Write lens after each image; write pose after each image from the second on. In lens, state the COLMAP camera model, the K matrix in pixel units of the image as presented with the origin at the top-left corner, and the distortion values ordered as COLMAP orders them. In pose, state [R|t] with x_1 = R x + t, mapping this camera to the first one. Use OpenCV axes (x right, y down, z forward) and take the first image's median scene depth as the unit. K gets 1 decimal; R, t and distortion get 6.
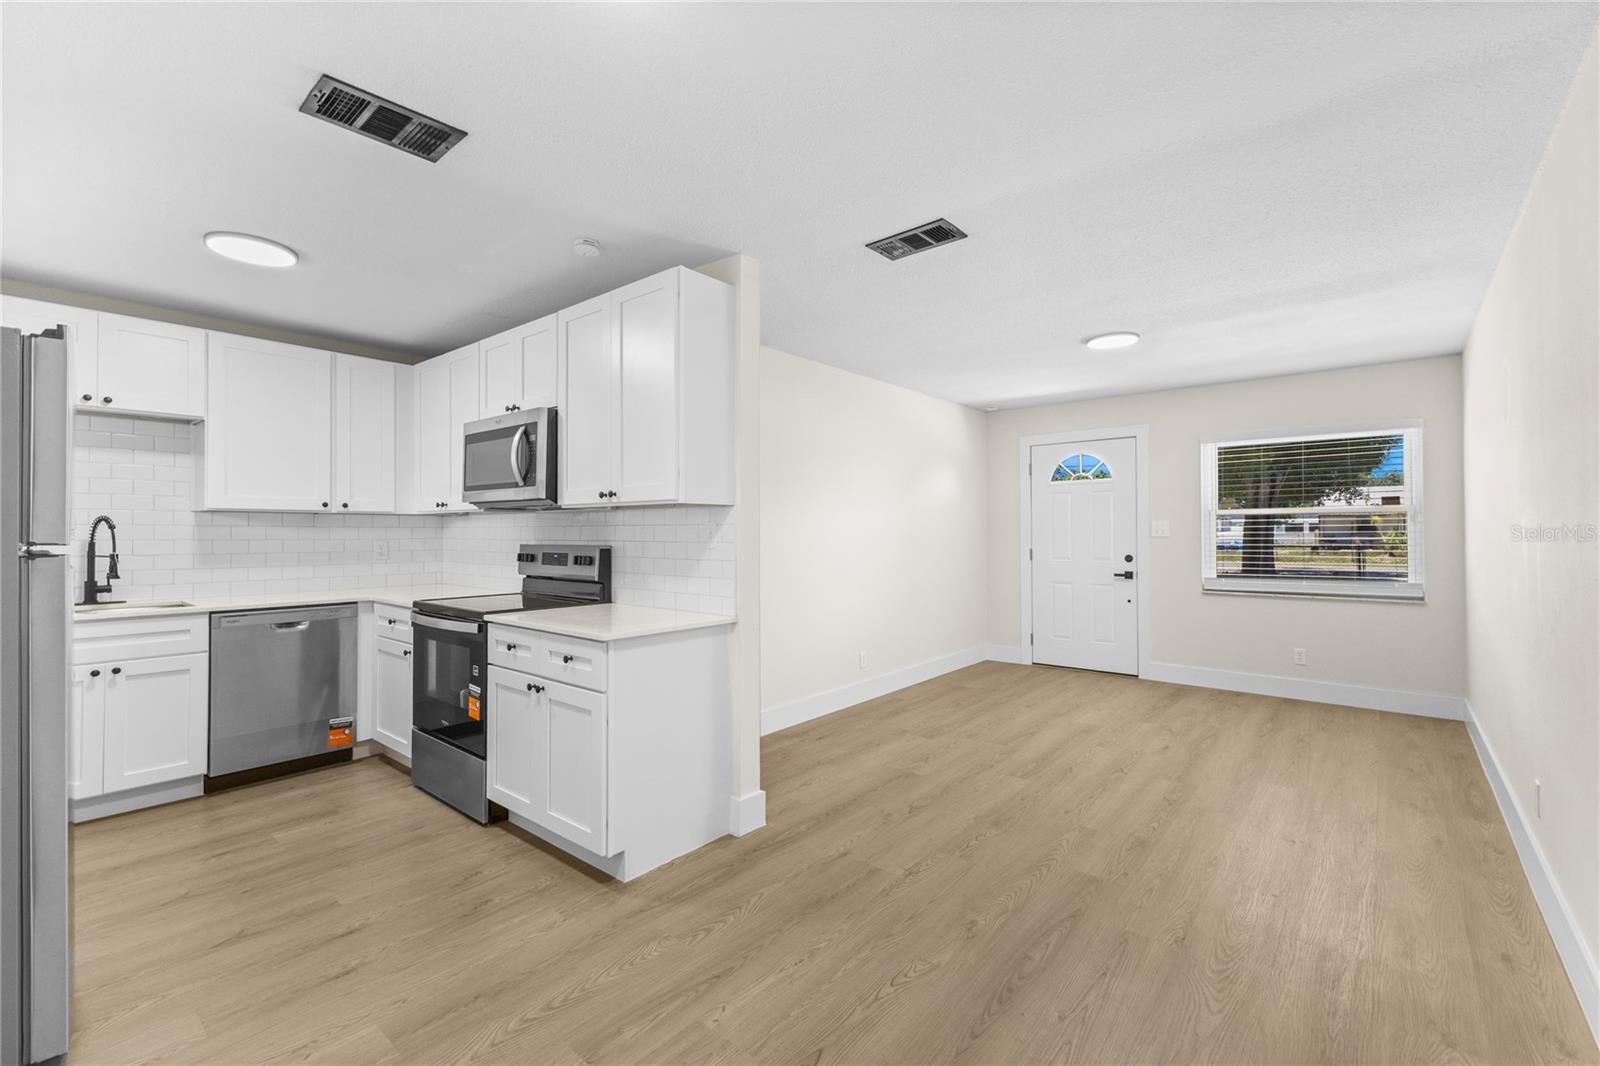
lens RADIAL K [[690.1, 0, 799.8], [0, 690.1, 537.3], [0, 0, 1]] dist [0.002774, 0.000211]
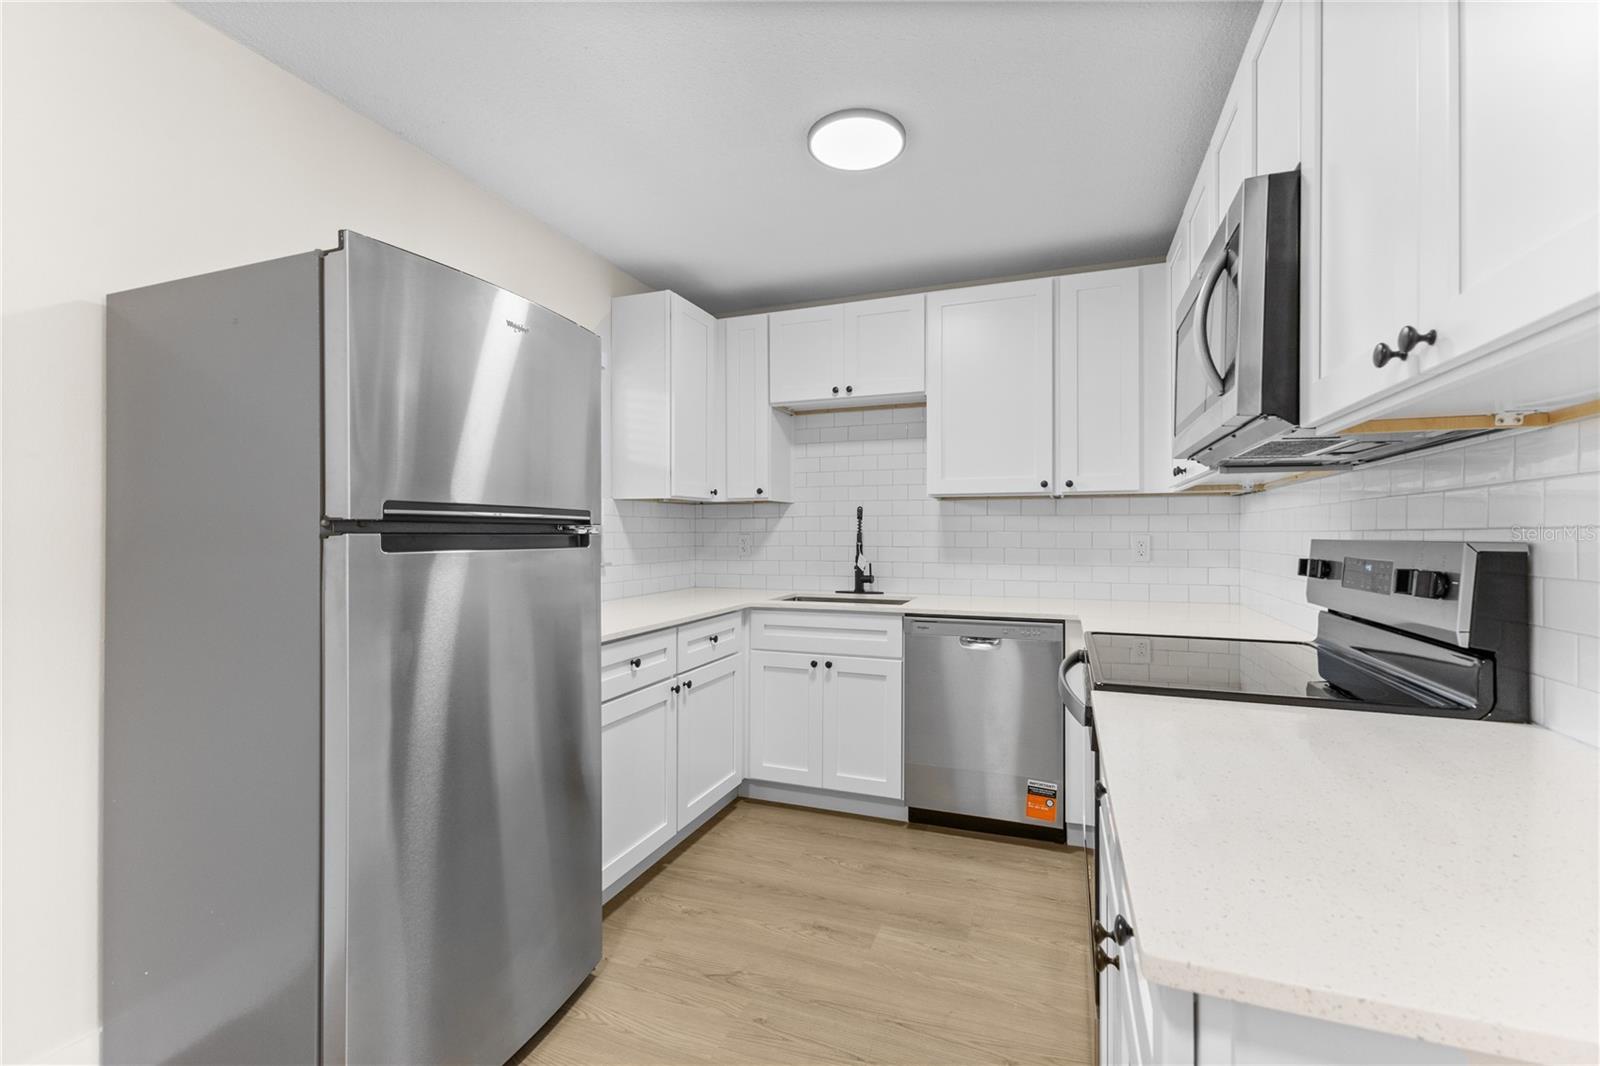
lens RADIAL K [[690.1, 0, 799.4], [0, 690.1, 529.8], [0, 0, 1]] dist [0.002774, 0.000211]
pose [[0.331513, -0.004587, -0.943440, -0.084510], [-0.008473, 0.999933, -0.007839, 0.011615], [0.943413, 0.010592, 0.331452, 0.581723]]
